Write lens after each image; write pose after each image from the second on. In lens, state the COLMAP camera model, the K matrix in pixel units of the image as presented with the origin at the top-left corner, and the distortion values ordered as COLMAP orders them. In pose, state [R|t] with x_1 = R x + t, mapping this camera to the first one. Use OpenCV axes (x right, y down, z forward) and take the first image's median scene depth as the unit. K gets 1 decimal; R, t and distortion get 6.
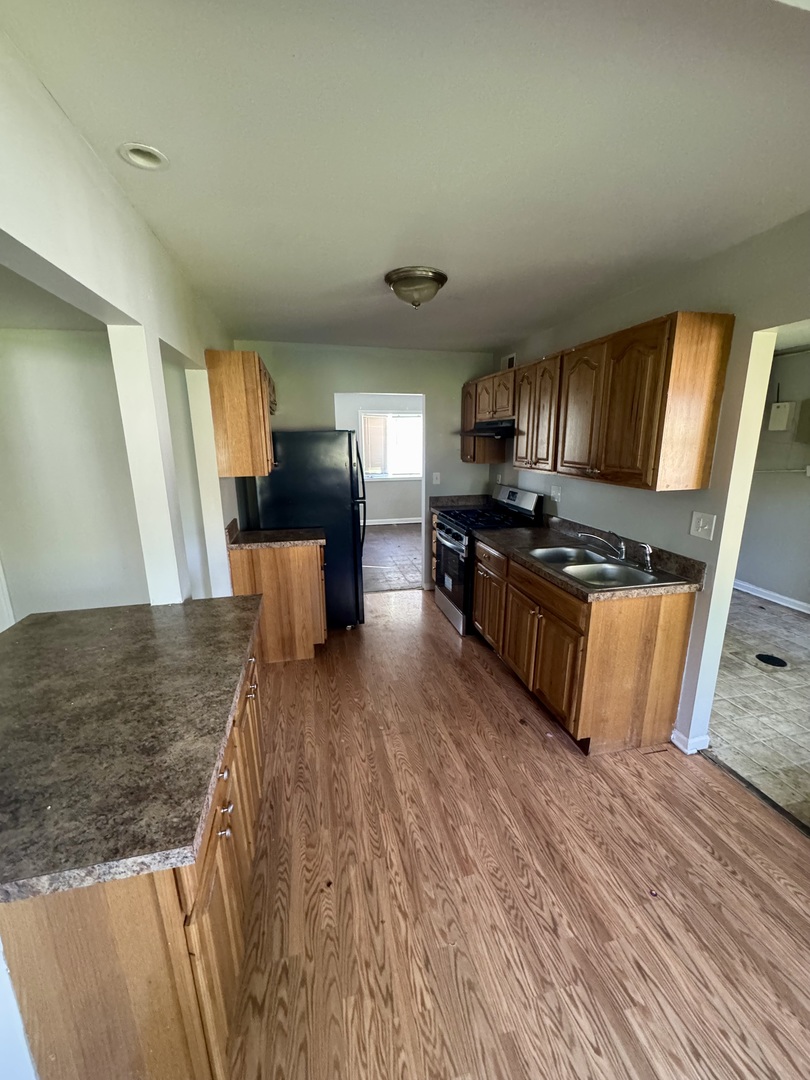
lens RADIAL K [[429.3, 0, 405.5], [0, 429.3, 540.5], [0, 0, 1]] dist [-0.004694, 0.000589]
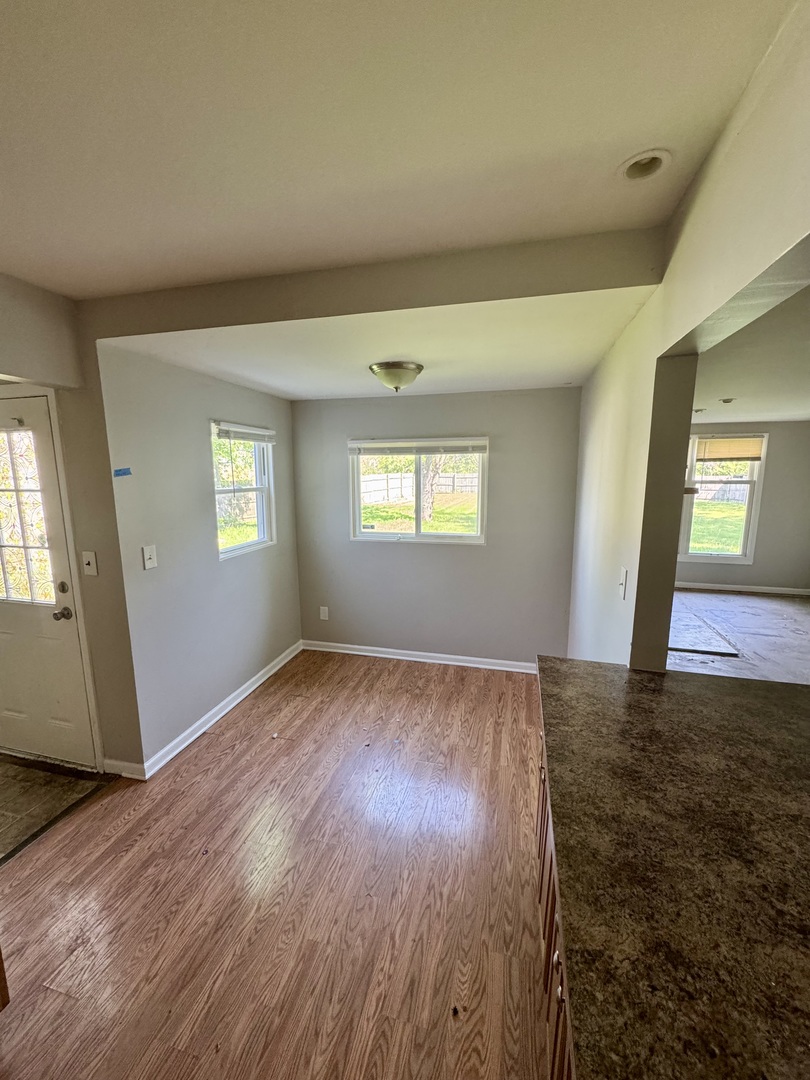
lens RADIAL K [[429.3, 0, 406.7], [0, 429.3, 540.7], [0, 0, 1]] dist [-0.004694, 0.000589]
pose [[-0.889179, -0.065122, 0.452901, -0.432111], [0.115039, 0.926208, 0.359033, -0.373733], [-0.442861, 0.371346, -0.816073, 1.451740]]
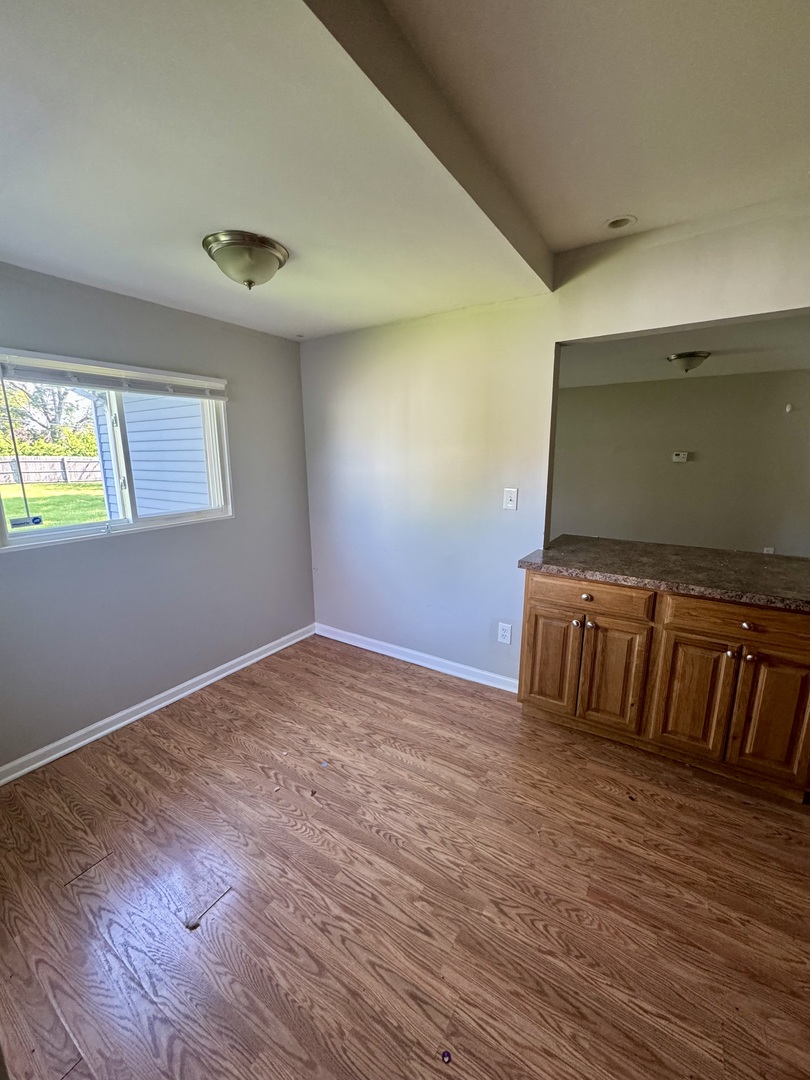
lens RADIAL K [[429.3, 0, 405.3], [0, 429.3, 541.5], [0, 0, 1]] dist [-0.004694, 0.000589]
pose [[-0.716626, 0.152515, -0.680578, 0.995676], [-0.153993, 0.917117, 0.367671, -0.177837], [0.680245, 0.368287, -0.633744, 1.117030]]
